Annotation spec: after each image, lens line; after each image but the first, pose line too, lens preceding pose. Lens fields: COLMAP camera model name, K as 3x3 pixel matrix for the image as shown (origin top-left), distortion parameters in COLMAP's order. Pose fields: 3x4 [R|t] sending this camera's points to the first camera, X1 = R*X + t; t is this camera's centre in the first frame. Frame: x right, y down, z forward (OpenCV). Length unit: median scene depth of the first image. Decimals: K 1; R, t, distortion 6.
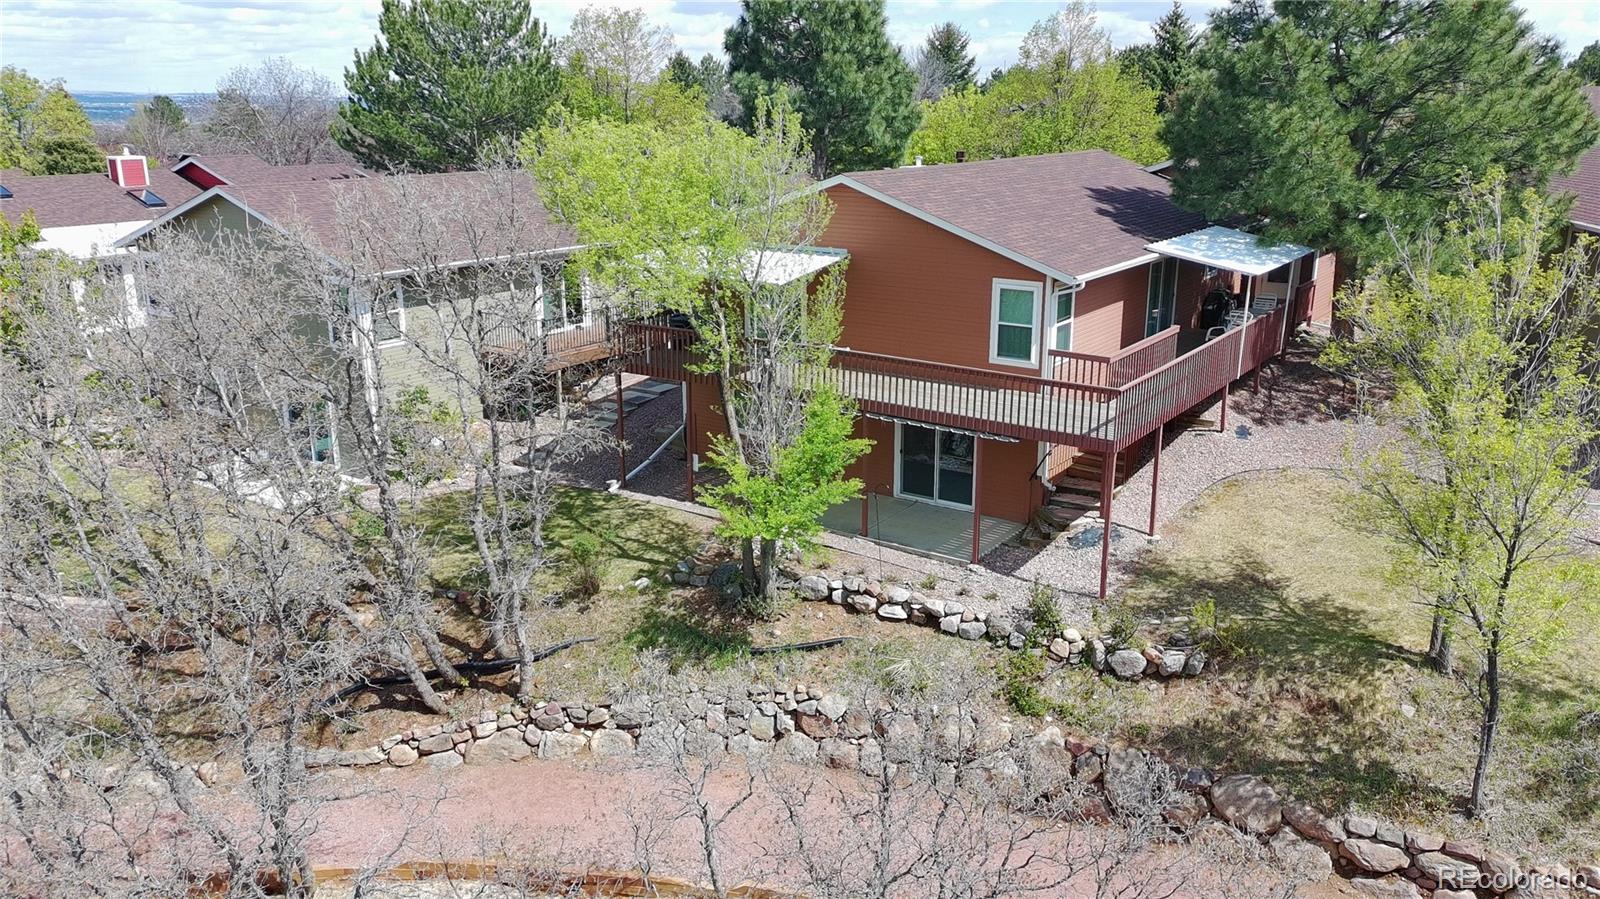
lens RADIAL K [[1155.2, 0, 794.1], [0, 1155.2, 438.6], [0, 0, 1]] dist [0.030675, 0.000889]
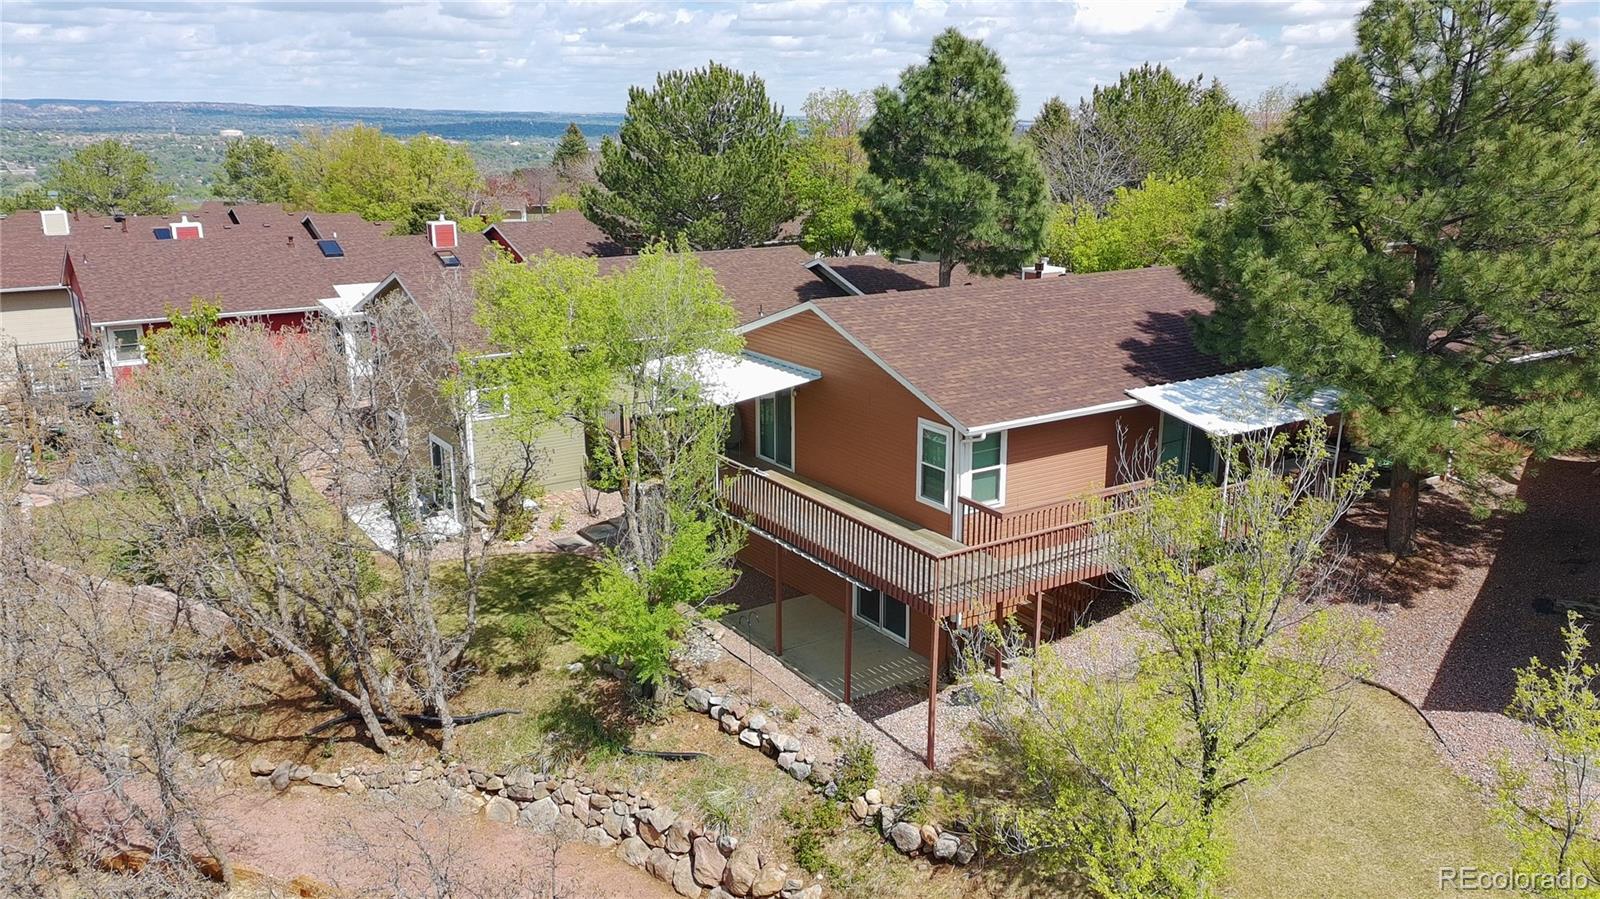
lens RADIAL K [[1155.2, 0, 796.5], [0, 1155.2, 459.9], [0, 0, 1]] dist [0.030675, 0.000889]
pose [[0.936411, 0.097771, -0.337009, 0.442224], [-0.100922, 0.994861, 0.008203, -0.107664], [0.336079, 0.026330, 0.941466, 0.035105]]
